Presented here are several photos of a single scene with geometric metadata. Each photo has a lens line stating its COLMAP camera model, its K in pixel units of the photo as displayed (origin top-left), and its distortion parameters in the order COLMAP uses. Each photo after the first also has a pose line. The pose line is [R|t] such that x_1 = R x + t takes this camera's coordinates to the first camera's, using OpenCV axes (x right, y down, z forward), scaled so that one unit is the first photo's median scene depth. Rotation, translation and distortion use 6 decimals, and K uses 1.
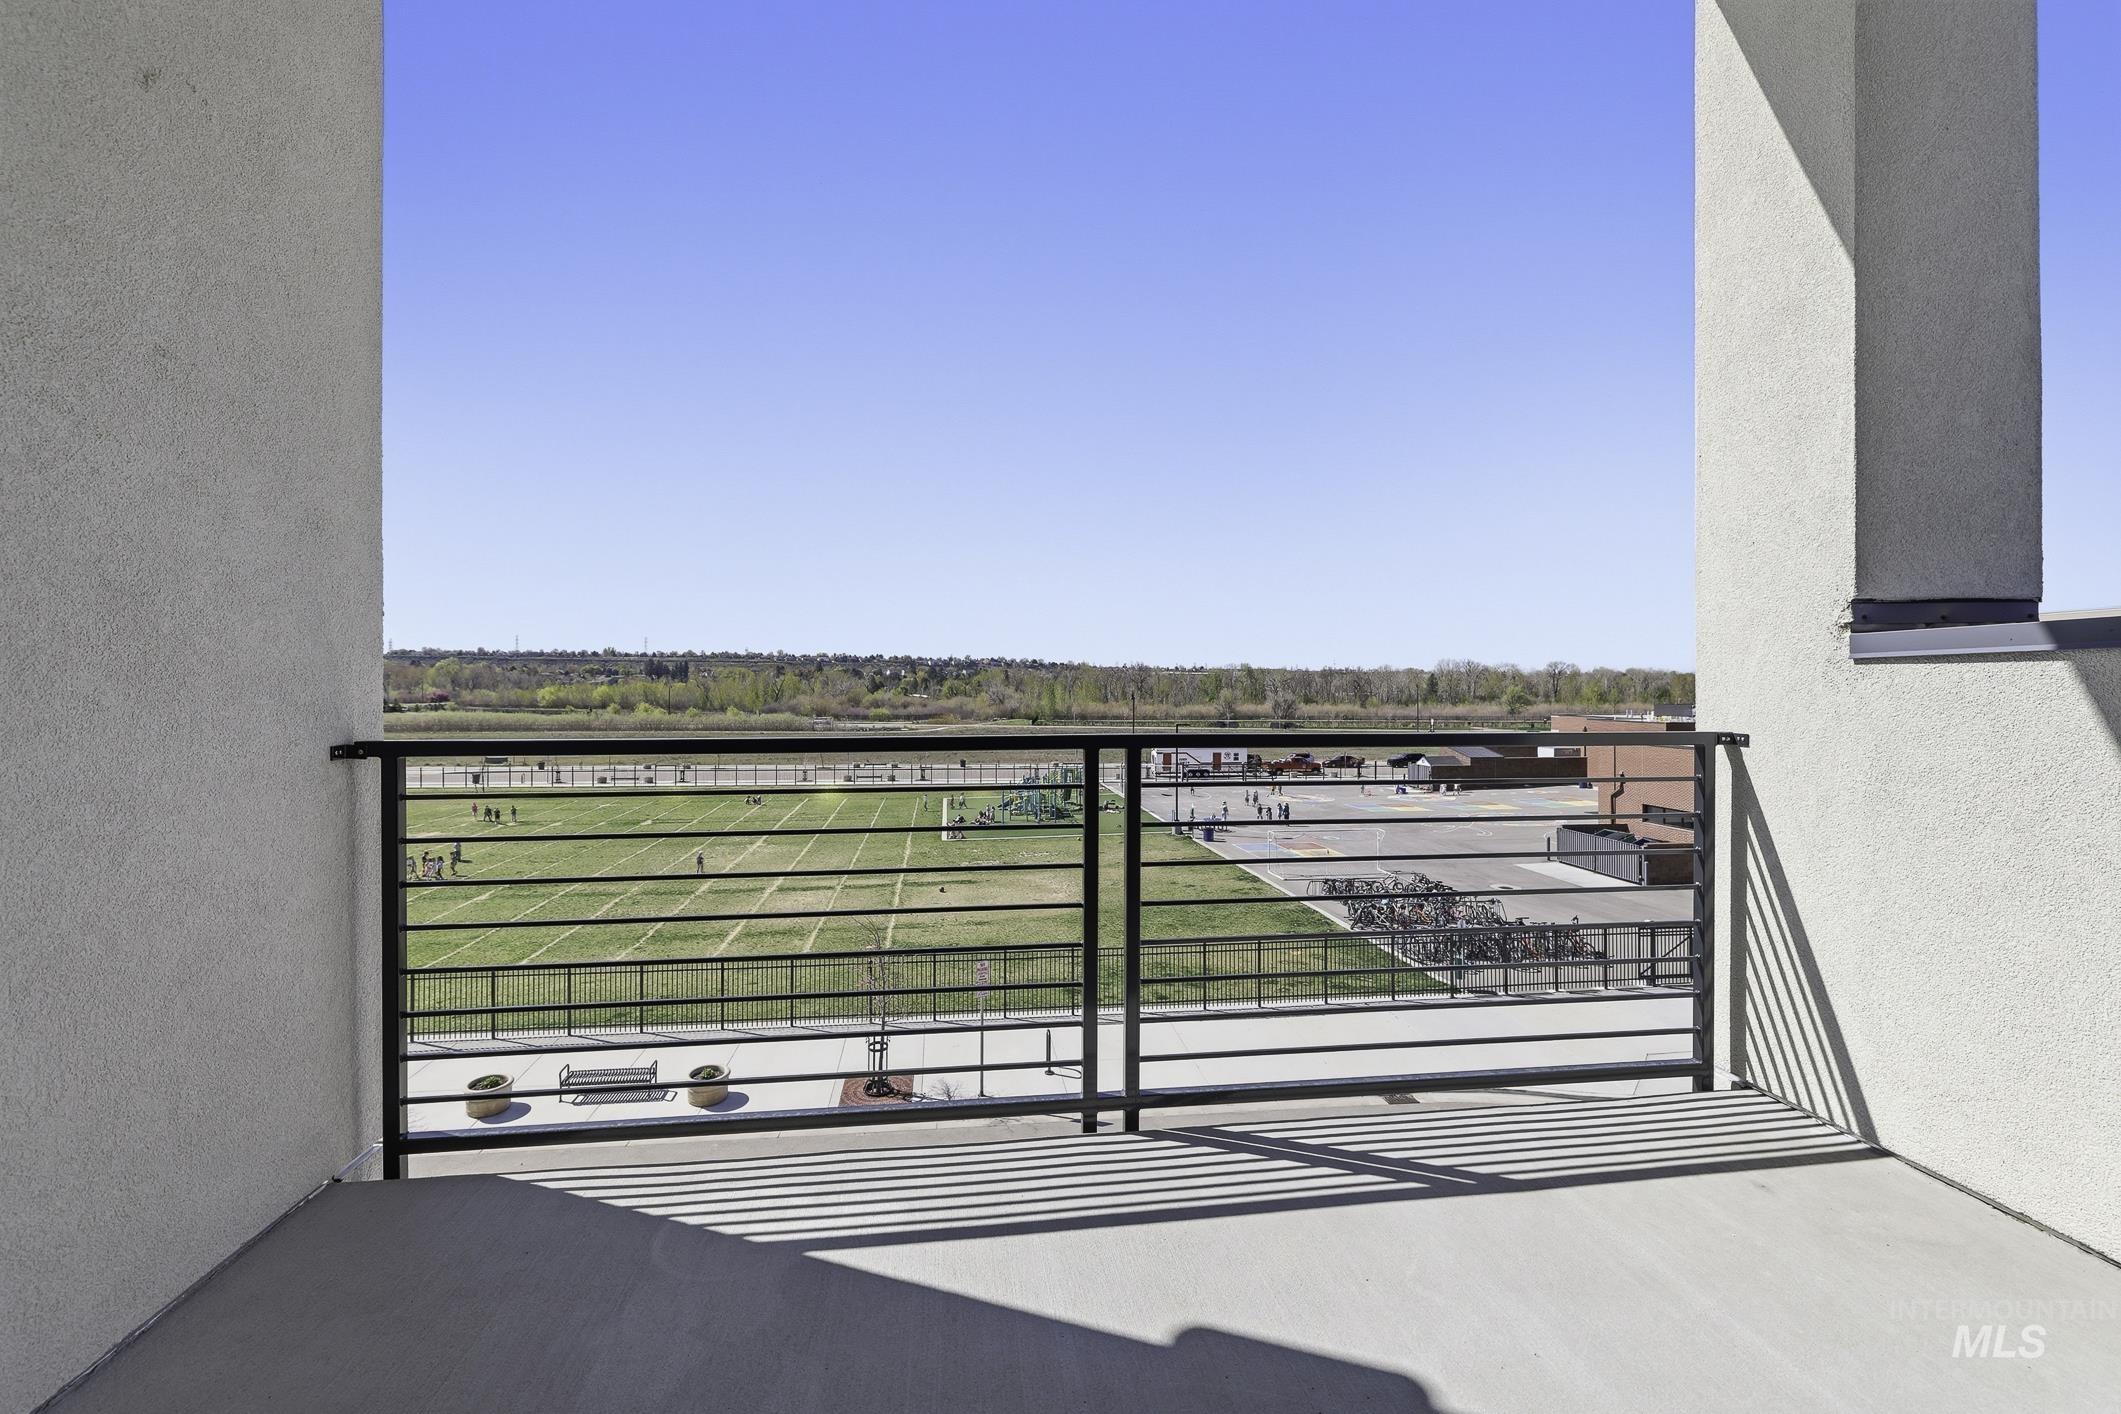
lens RADIAL K [[909.1, 0, 1045.6], [0, 909.1, 697.0], [0, 0, 1]] dist [-0.001211, 0.000410]
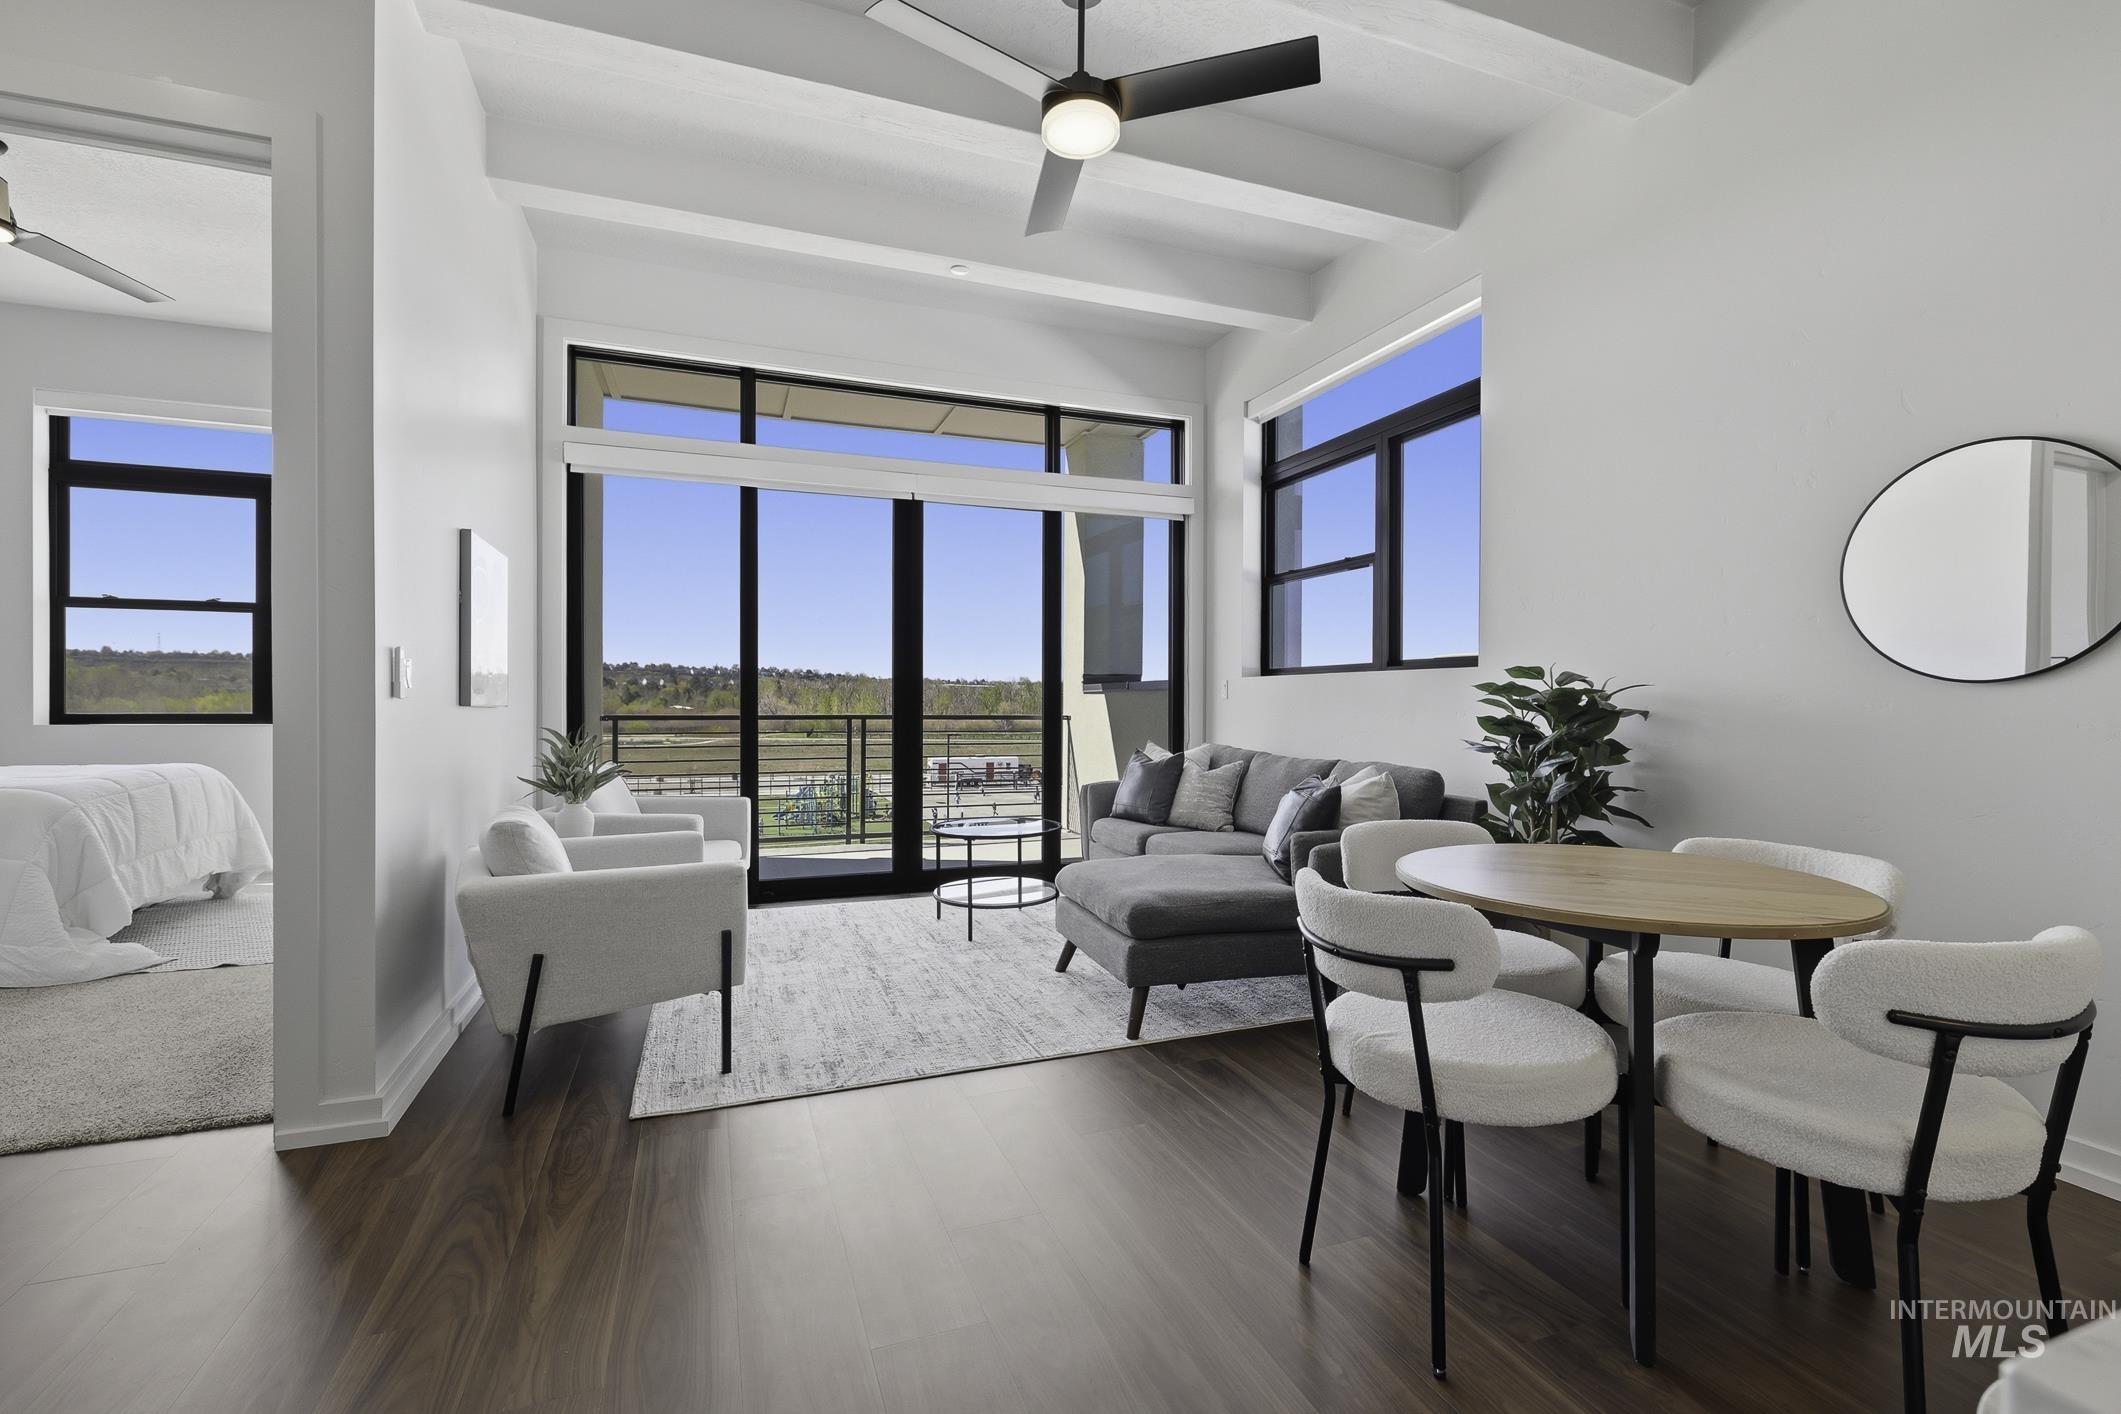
lens RADIAL K [[915.0, 0, 1050.5], [0, 915.0, 701.2], [0, 0, 1]] dist [-0.002370, 0.000264]
pose [[0.969991, 0.006060, 0.243066, -0.007963], [-0.003771, 0.999944, -0.009880, 0.002197], [-0.243112, 0.008667, 0.969960, -0.194545]]
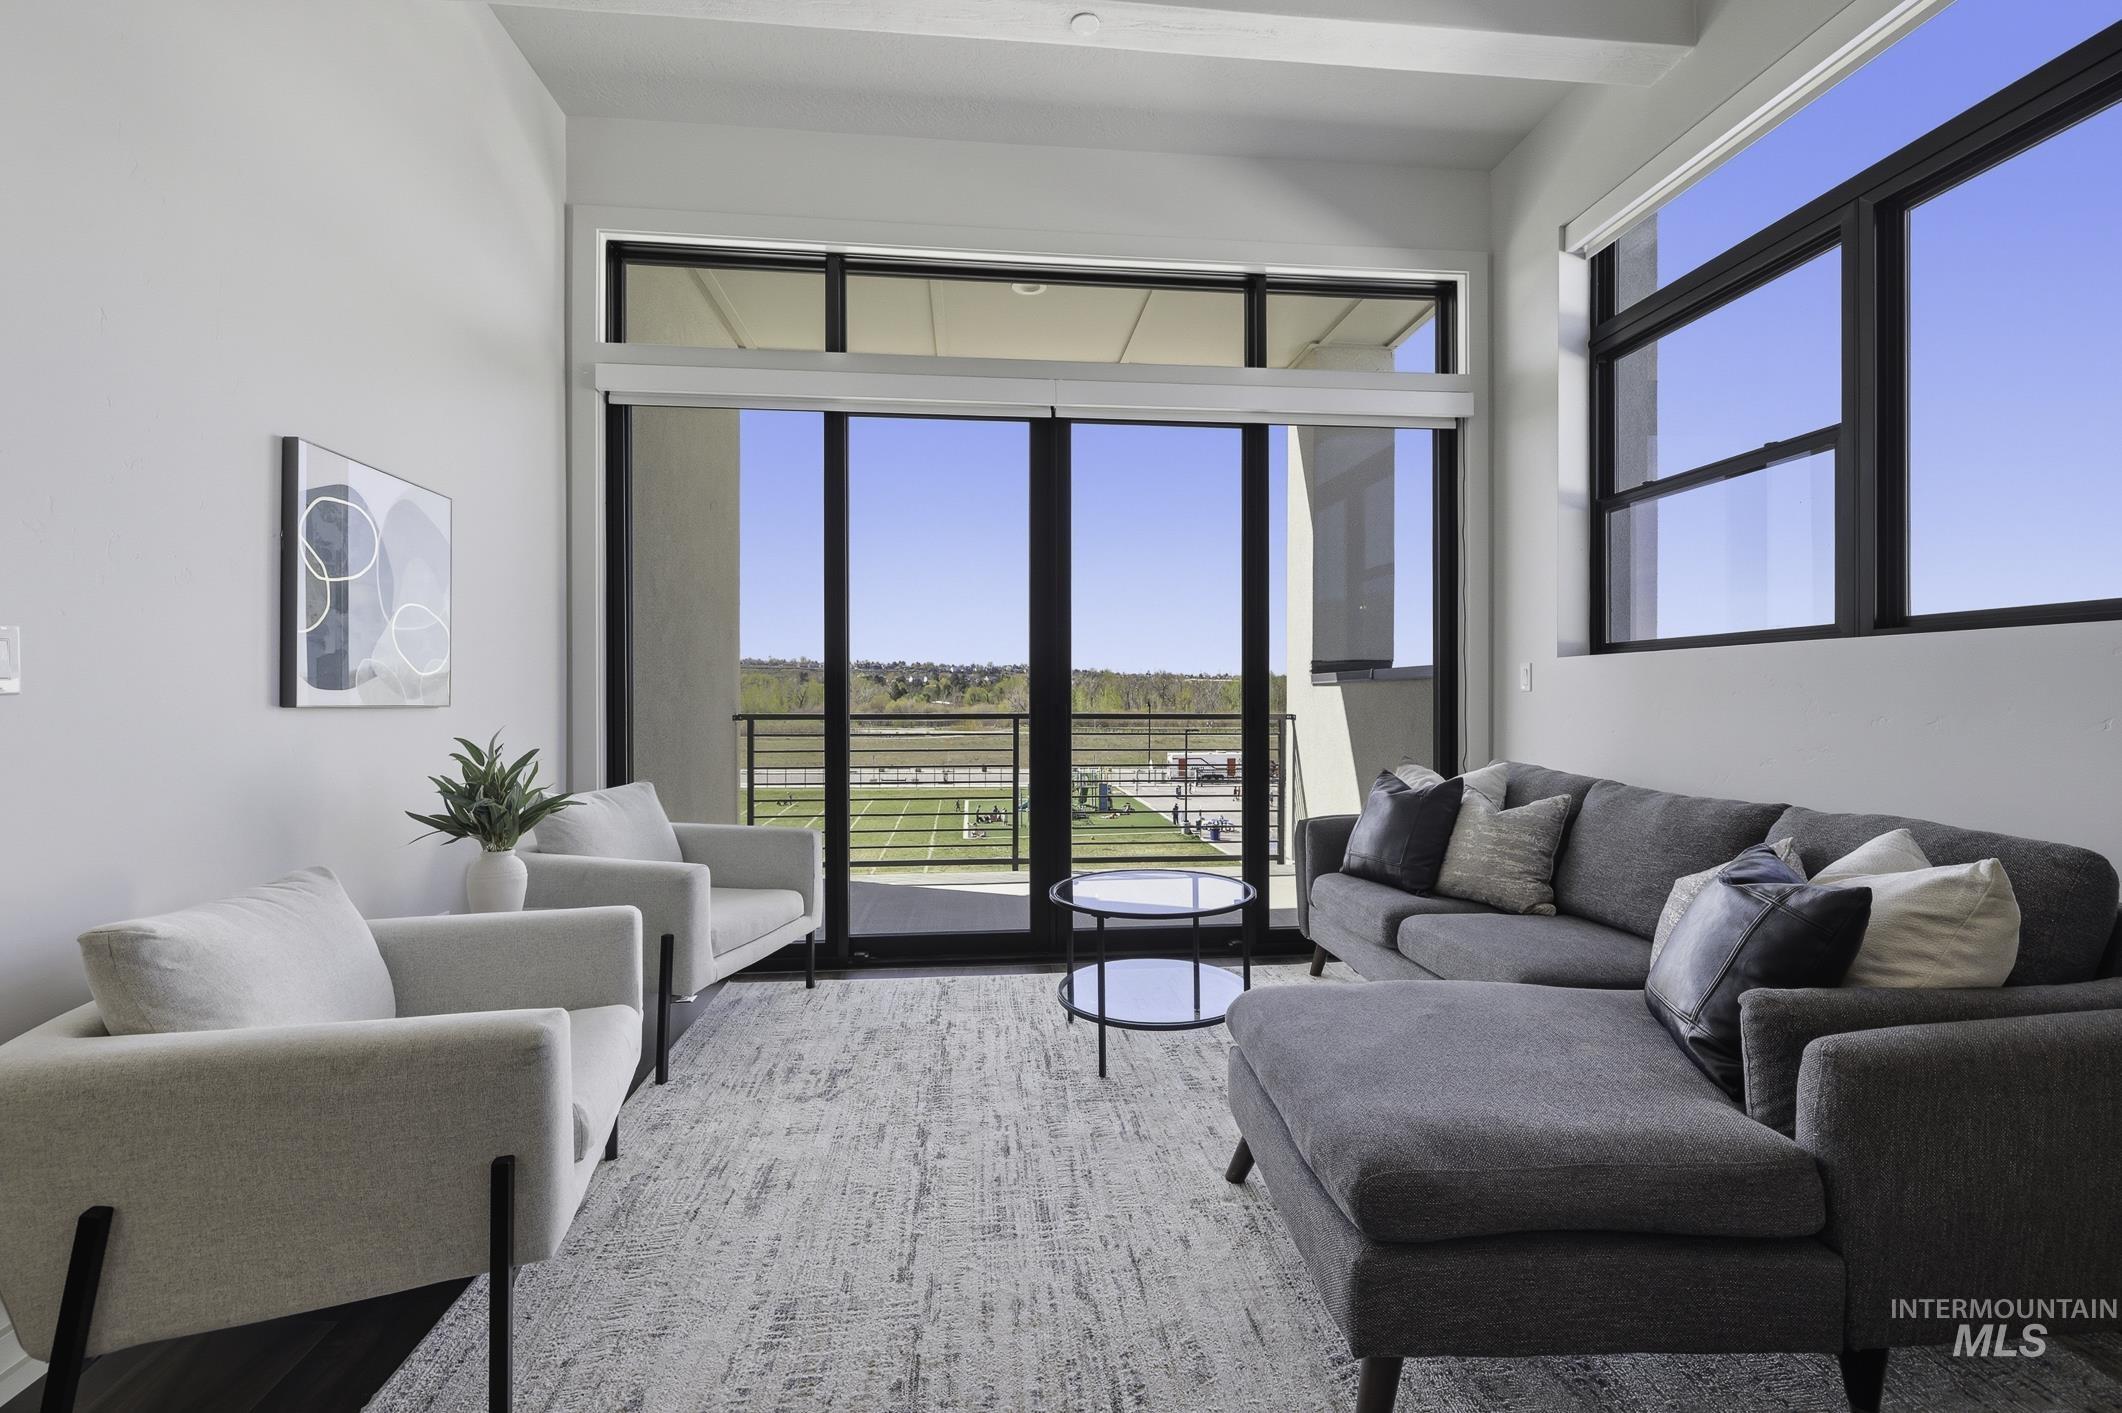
lens RADIAL K [[909.5, 0, 1059.8], [0, 909.5, 694.7], [0, 0, 1]] dist [-0.001211, 0.000410]
pose [[0.999957, 0.002356, -0.008980, 0.016777], [-0.002451, 0.999941, -0.010626, 0.001444], [0.008954, 0.010648, 0.999903, -0.127859]]
